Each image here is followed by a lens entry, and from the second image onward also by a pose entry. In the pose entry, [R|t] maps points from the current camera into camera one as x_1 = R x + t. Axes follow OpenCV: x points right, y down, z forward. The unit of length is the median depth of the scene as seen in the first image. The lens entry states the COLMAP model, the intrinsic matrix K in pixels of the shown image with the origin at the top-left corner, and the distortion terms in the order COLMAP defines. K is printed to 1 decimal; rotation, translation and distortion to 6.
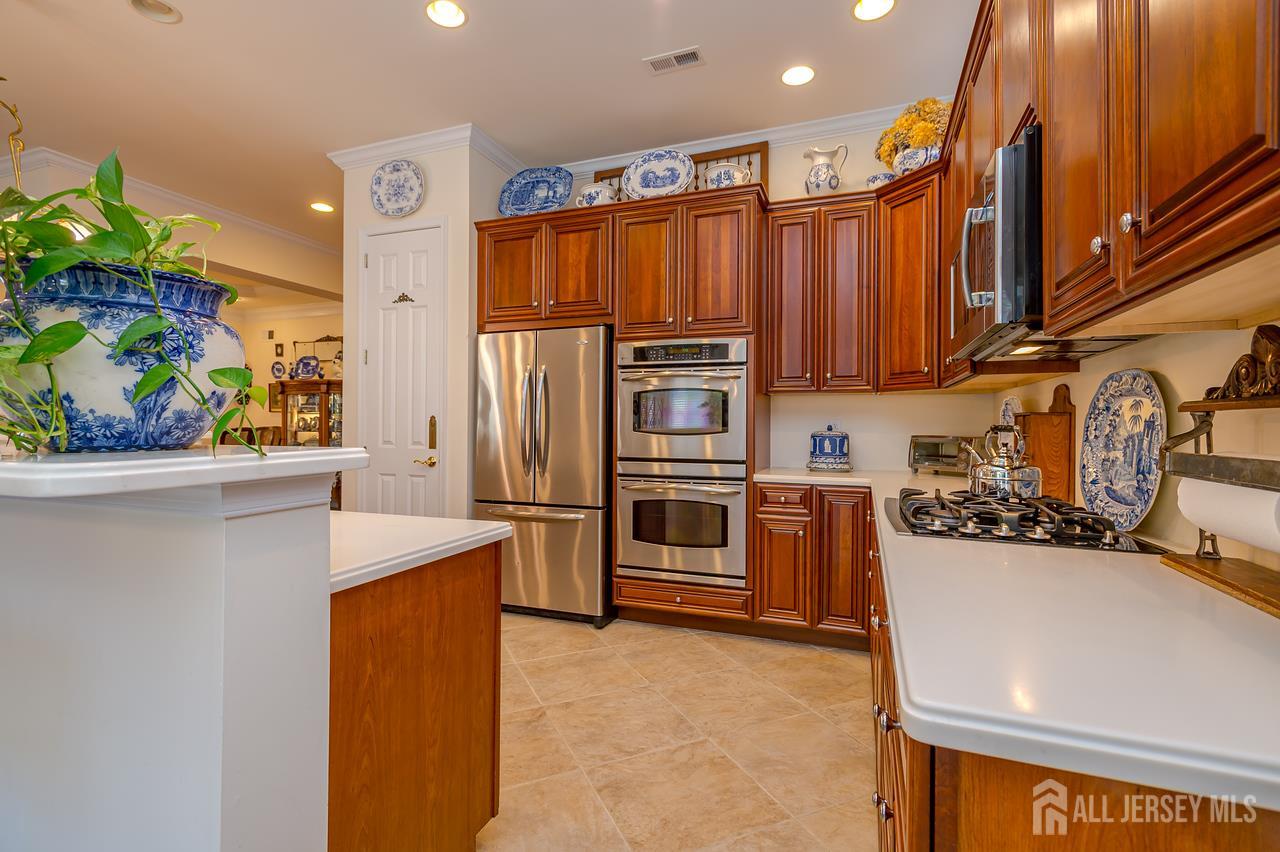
lens RADIAL K [[594.3, 0, 630.1], [0, 594.3, 424.4], [0, 0, 1]] dist [0.018773, -0.005167]
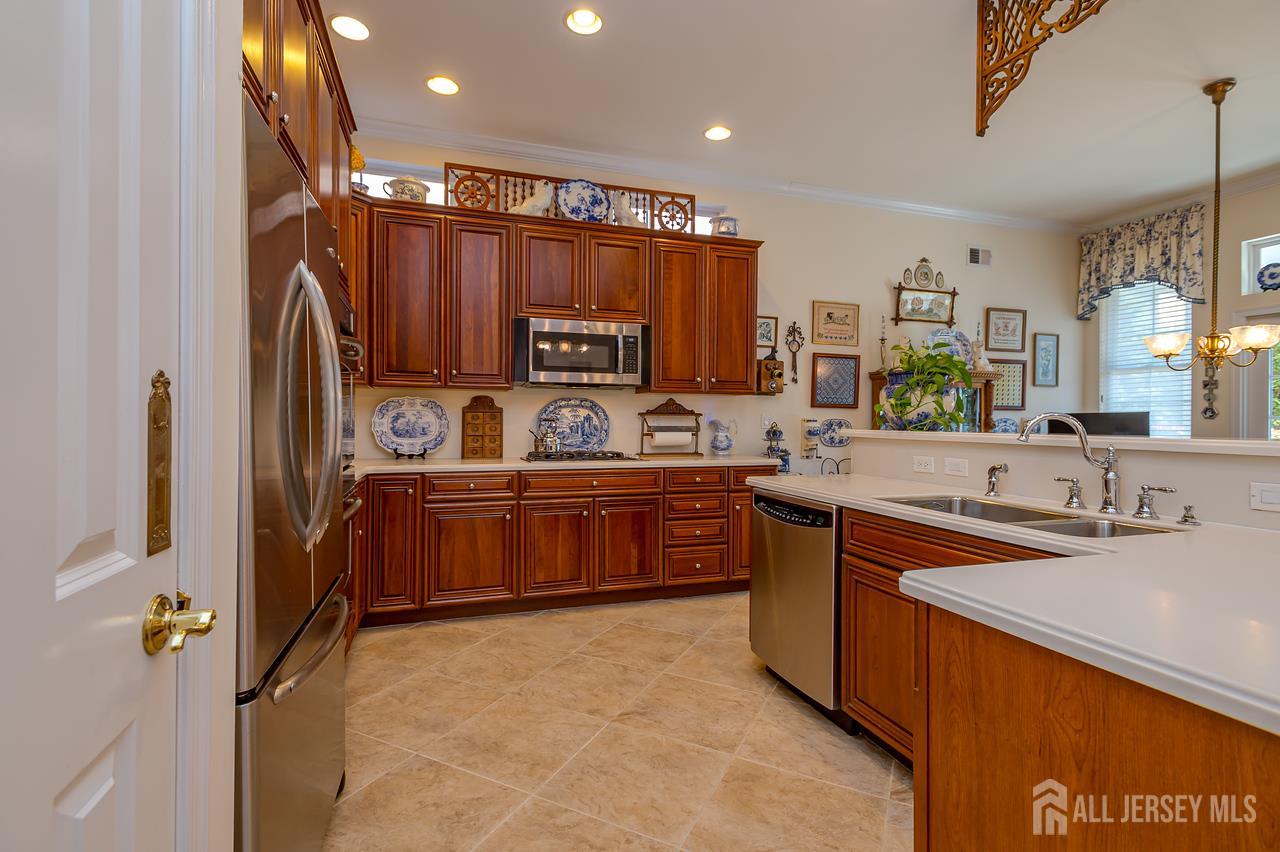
lens RADIAL K [[594.3, 0, 636.1], [0, 594.3, 416.5], [0, 0, 1]] dist [0.018773, -0.005167]
pose [[-0.635906, -0.003265, 0.771759, -0.719097], [-0.007776, 0.999967, -0.002177, -0.003382], [-0.771727, -0.007386, -0.635911, 1.262881]]
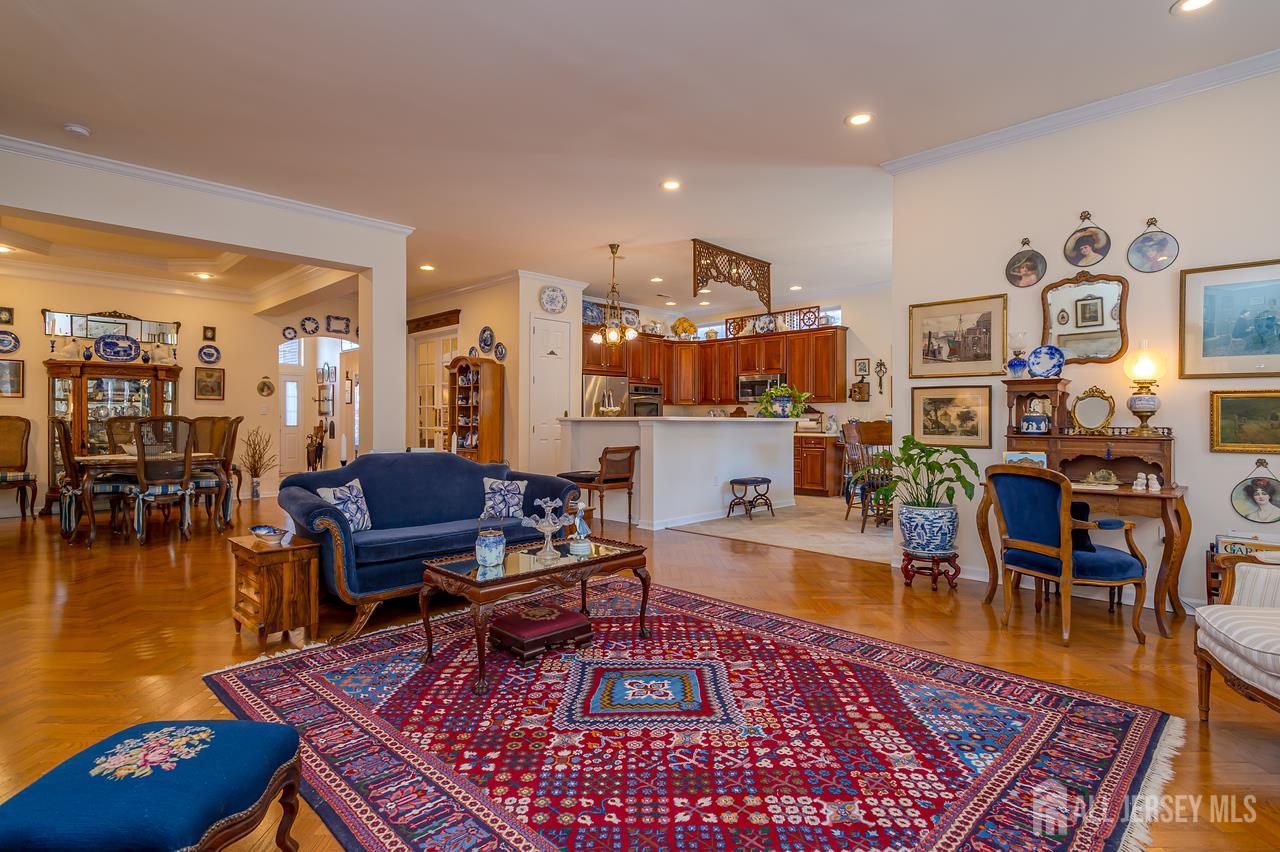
lens RADIAL K [[645.4, 0, 642.2], [0, 645.4, 417.9], [0, 0, 1]] dist [0.010281, -0.004483]
pose [[0.403000, 0.001329, 0.915199, -2.930138], [-0.001387, 0.999999, -0.000842, 0.015531], [-0.915199, -0.000930, 0.403002, -0.222122]]
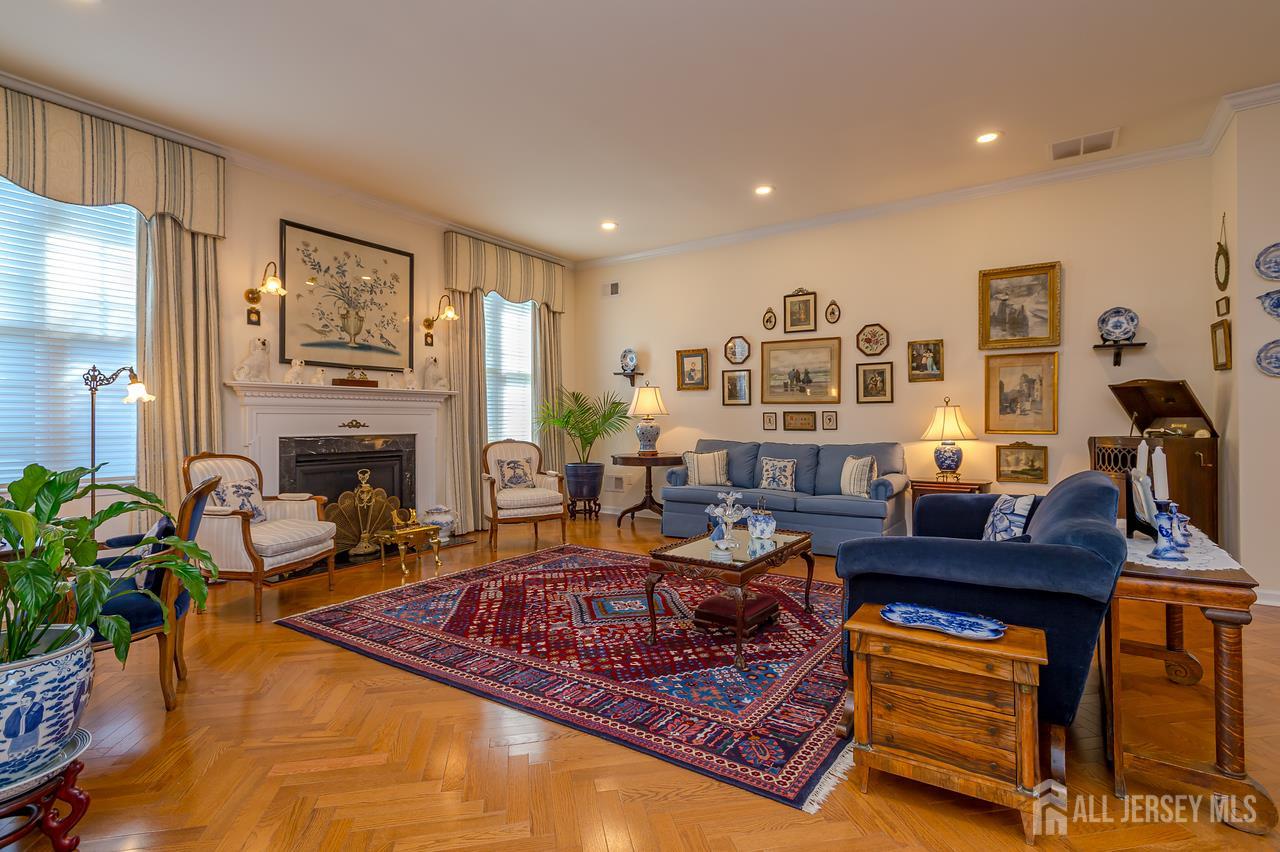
lens RADIAL K [[594.3, 0, 643.7], [0, 594.3, 425.5], [0, 0, 1]] dist [0.018773, -0.005167]
pose [[-0.222413, 0.005363, -0.974938, -1.038815], [0.005403, 0.999976, 0.004268, 0.020436], [0.974938, -0.004318, -0.222436, 0.399162]]
